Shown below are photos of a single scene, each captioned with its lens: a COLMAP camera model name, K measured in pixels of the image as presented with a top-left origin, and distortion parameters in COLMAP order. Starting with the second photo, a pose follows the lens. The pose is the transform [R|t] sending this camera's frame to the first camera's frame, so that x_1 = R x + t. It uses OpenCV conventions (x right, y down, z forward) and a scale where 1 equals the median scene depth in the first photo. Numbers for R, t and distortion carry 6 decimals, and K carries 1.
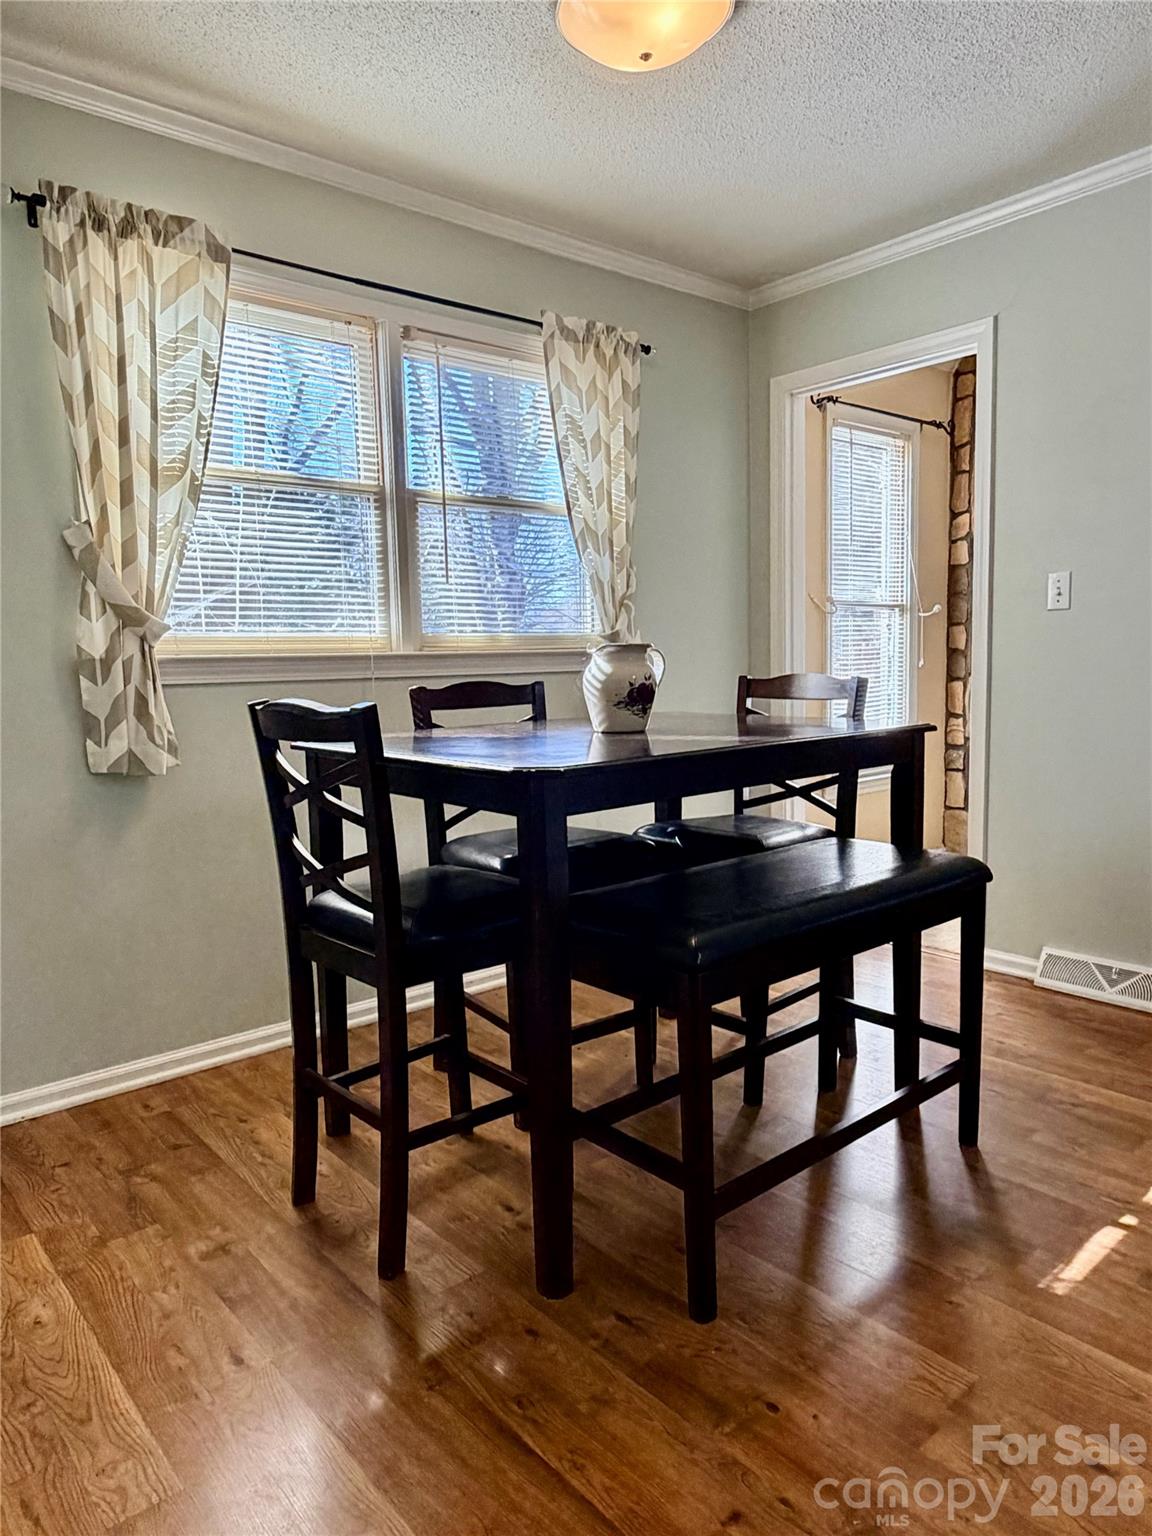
lens RADIAL K [[1040.6, 0, 576.0], [0, 1040.6, 768.0], [0, 0, 1]] dist [0.015567, -0.001612]
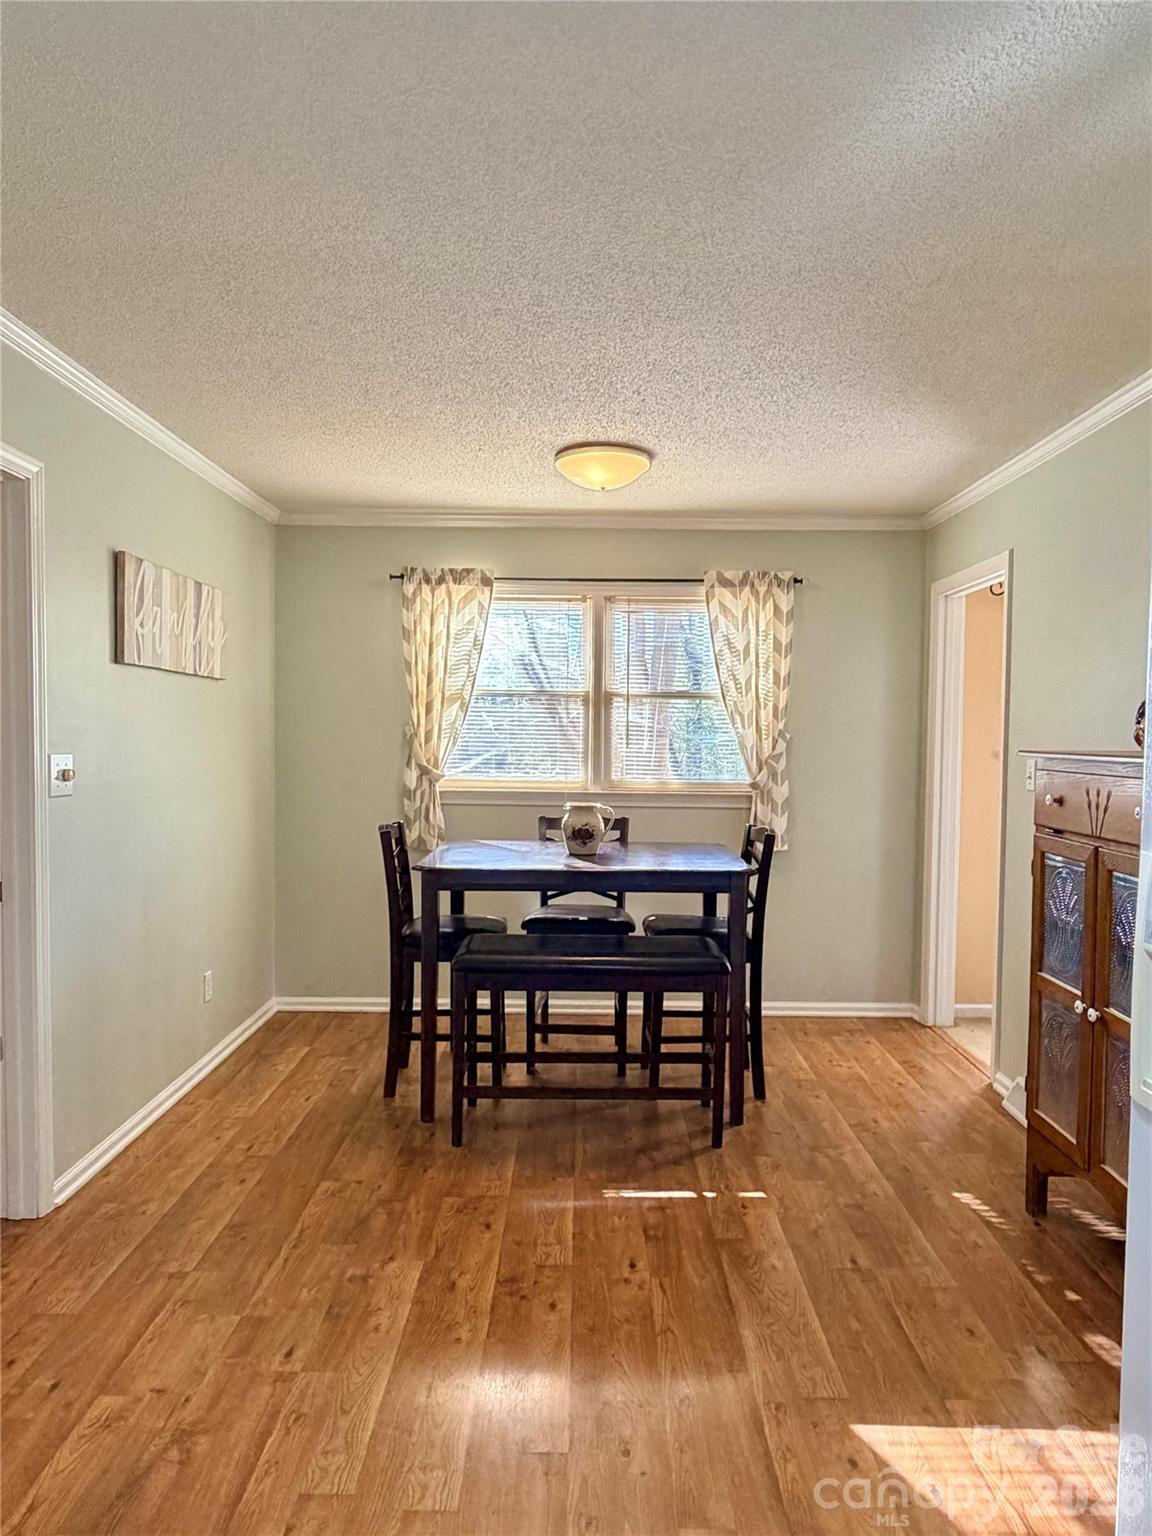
lens RADIAL K [[1040.6, 0, 576.0], [0, 1040.6, 768.0], [0, 0, 1]] dist [0.015567, -0.001612]
pose [[0.752356, 0.053728, -0.656562, 1.060590], [-0.099022, 0.994568, -0.032081, -0.110544], [0.651272, 0.089150, 0.753589, -0.300093]]
